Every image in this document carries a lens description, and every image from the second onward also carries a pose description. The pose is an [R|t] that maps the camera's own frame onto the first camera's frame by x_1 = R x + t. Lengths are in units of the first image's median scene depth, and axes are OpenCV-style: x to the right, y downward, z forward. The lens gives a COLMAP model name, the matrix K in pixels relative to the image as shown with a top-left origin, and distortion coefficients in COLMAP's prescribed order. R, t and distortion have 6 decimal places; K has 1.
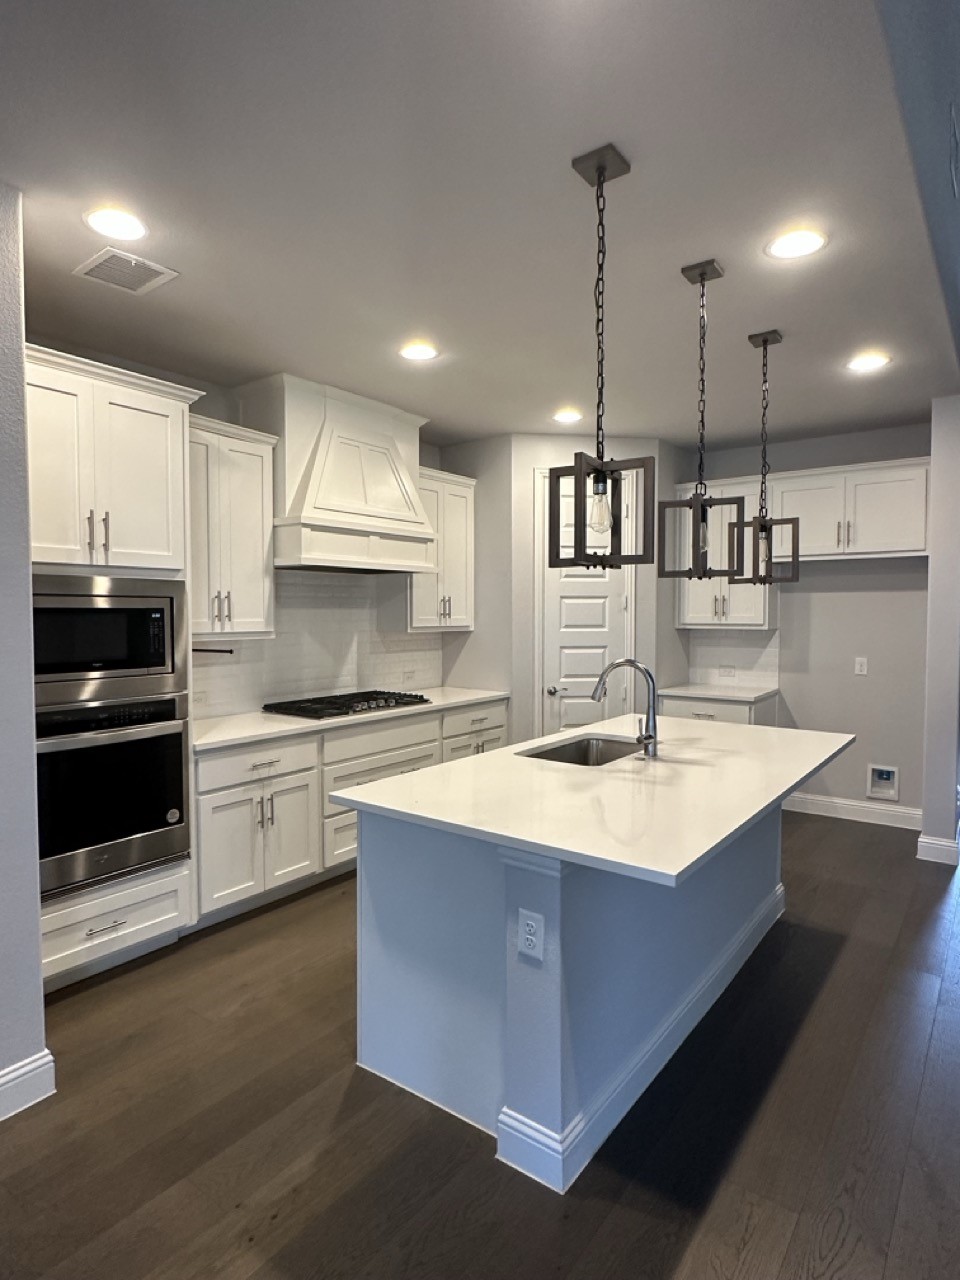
lens RADIAL K [[708.3, 0, 478.6], [0, 708.3, 642.0], [0, 0, 1]] dist [0.008523, 0.003259]
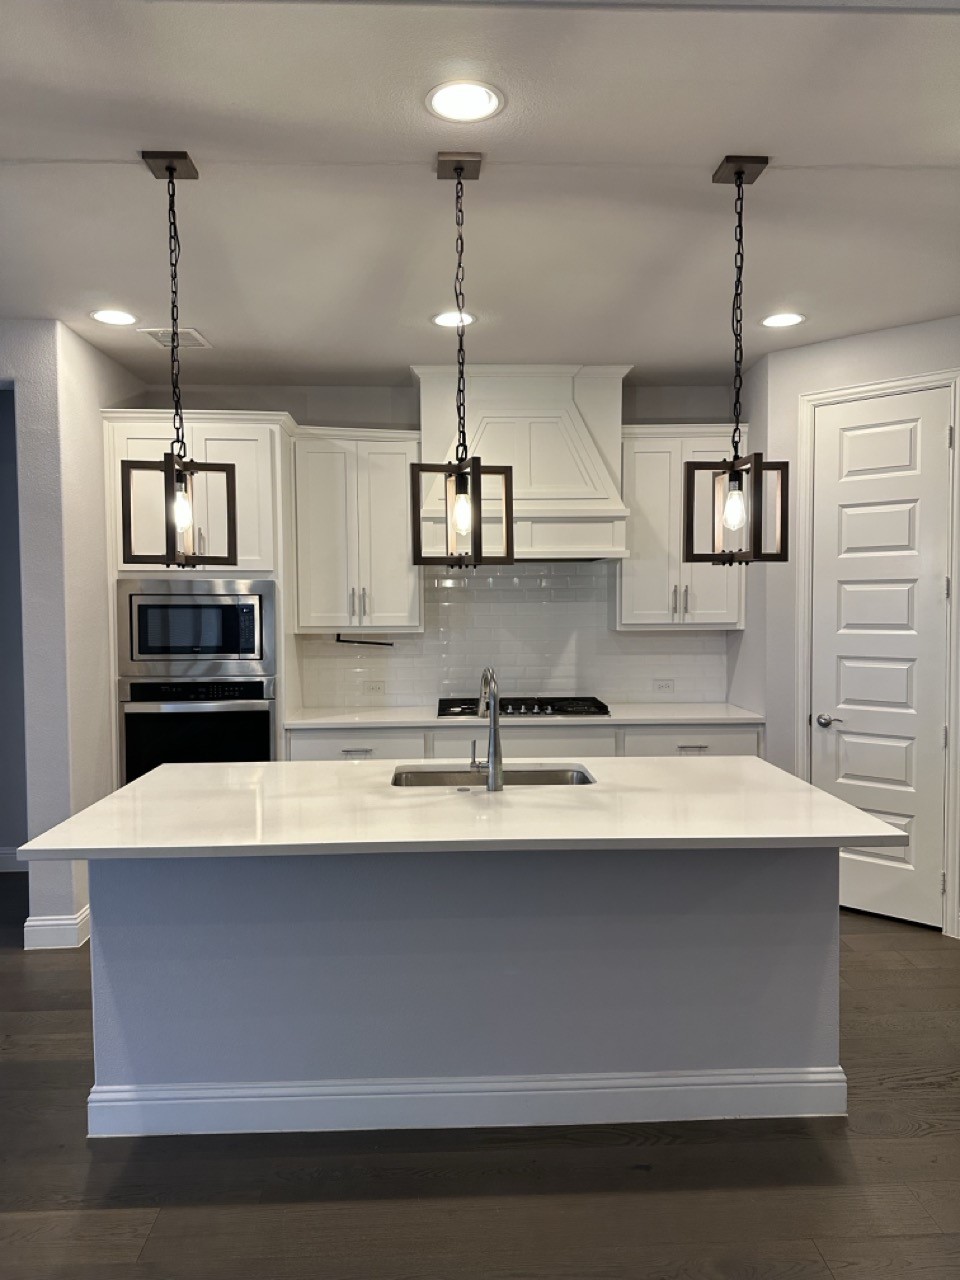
lens RADIAL K [[892.2, 0, 484.7], [0, 892.2, 649.6], [0, 0, 1]] dist [0.025319, -0.007671]
pose [[0.624440, 0.041026, -0.779995, 0.640379], [-0.026468, 0.999158, 0.031365, -0.019996], [0.780624, 0.001060, 0.625000, 0.238170]]
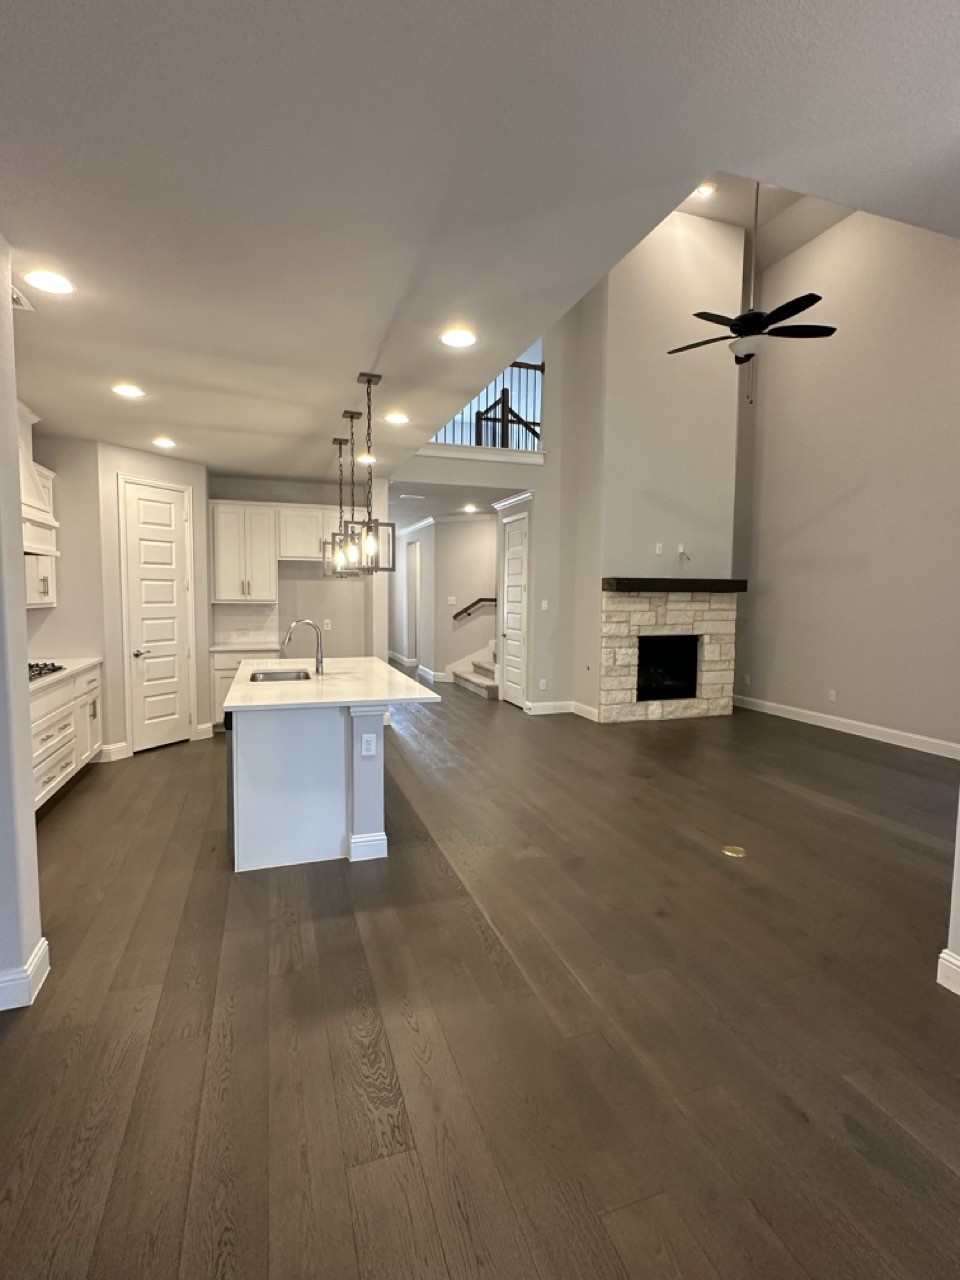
lens RADIAL K [[597.9, 0, 482.2], [0, 597.9, 633.6], [0, 0, 1]] dist [0.002996, 0.000152]
pose [[0.549988, -0.050720, 0.833631, -0.501447], [0.027400, 0.998713, 0.042687, 0.004861], [-0.834723, -0.000636, 0.550670, -0.109904]]
